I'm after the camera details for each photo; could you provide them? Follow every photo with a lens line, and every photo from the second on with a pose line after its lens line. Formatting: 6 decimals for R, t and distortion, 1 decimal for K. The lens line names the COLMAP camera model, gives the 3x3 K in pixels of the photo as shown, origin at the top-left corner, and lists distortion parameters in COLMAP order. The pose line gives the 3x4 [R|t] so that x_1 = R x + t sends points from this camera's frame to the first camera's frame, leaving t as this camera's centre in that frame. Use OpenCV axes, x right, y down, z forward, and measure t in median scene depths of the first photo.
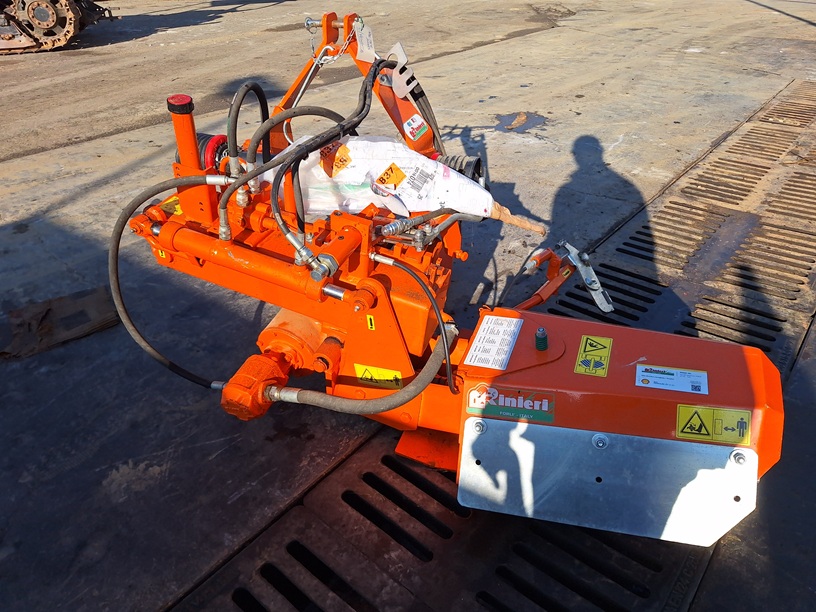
lens RADIAL K [[577.4, 0, 409.3], [0, 577.4, 305.5], [0, 0, 1]] dist [0.004459, -0.004401]
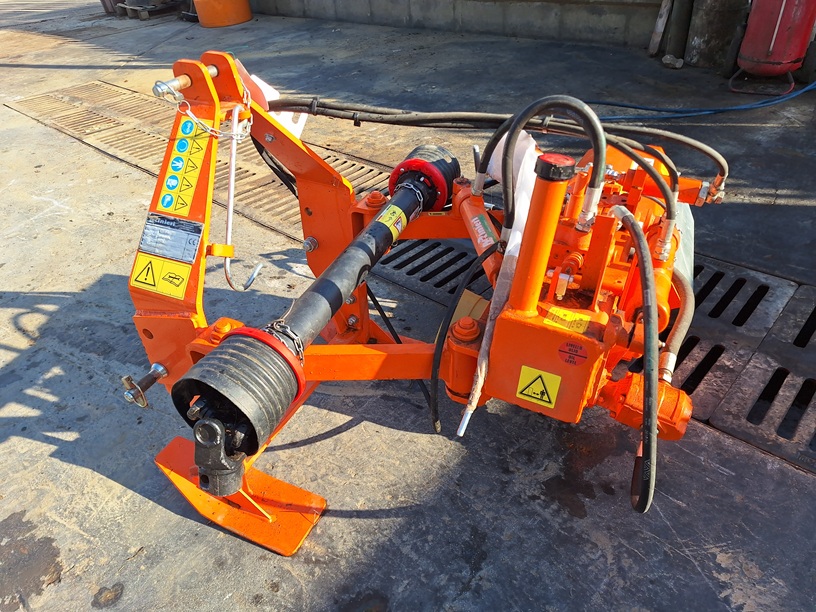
lens RADIAL K [[577.4, 0, 409.3], [0, 577.4, 305.5], [0, 0, 1]] dist [0.004459, -0.004401]
pose [[0.052711, -0.569877, 0.820038, -0.988472], [0.588787, 0.680994, 0.435404, -0.613769], [-0.806567, 0.459877, 0.371432, 0.945999]]
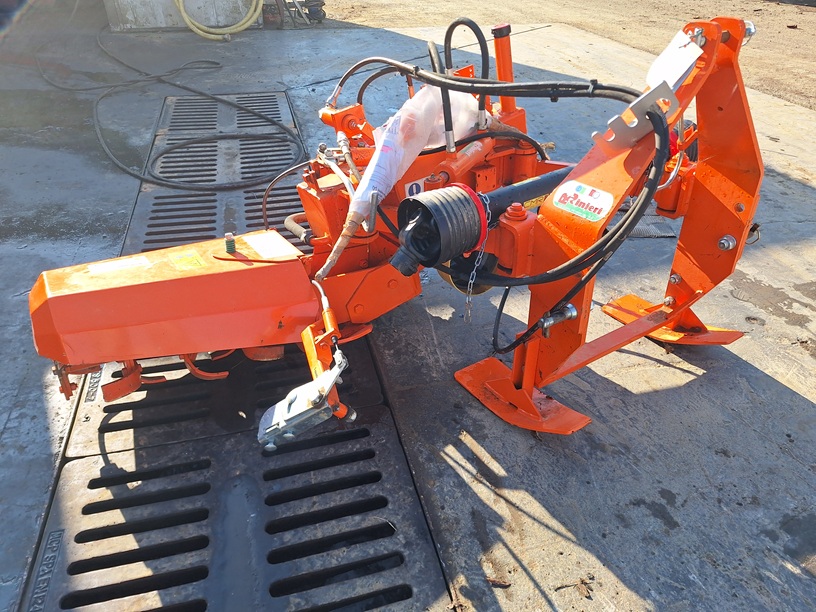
lens RADIAL K [[577.4, 0, 409.3], [0, 577.4, 305.5], [0, 0, 1]] dist [0.004459, -0.004401]
pose [[-0.584135, 0.479778, -0.654675, 0.812911], [-0.430192, 0.500970, 0.750975, -0.890027], [0.688274, 0.720307, -0.086238, 1.371561]]
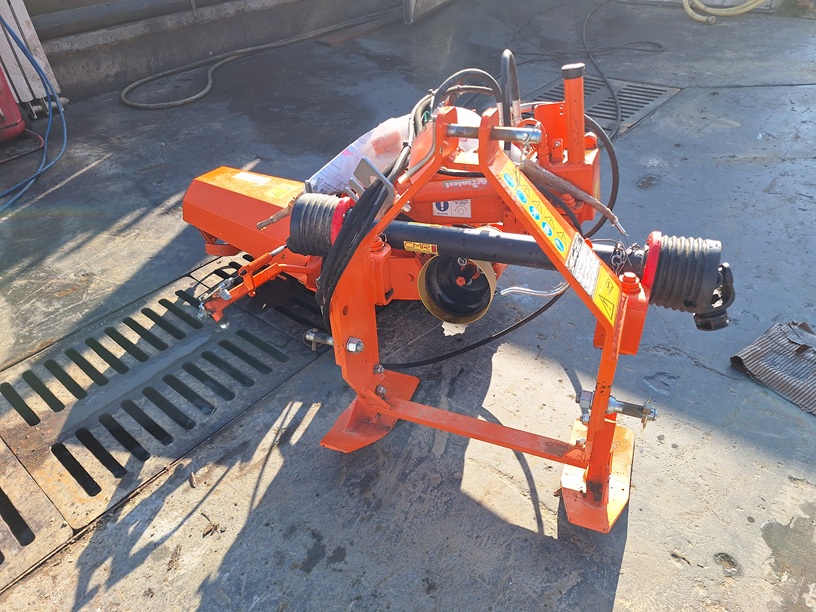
lens RADIAL K [[577.4, 0, 409.3], [0, 577.4, 305.5], [0, 0, 1]] dist [0.004459, -0.004401]
pose [[-0.996922, 0.052742, 0.058000, -0.115554], [0.073015, 0.355346, 0.931879, -1.230396], [0.028539, 0.933246, -0.358104, 1.774790]]
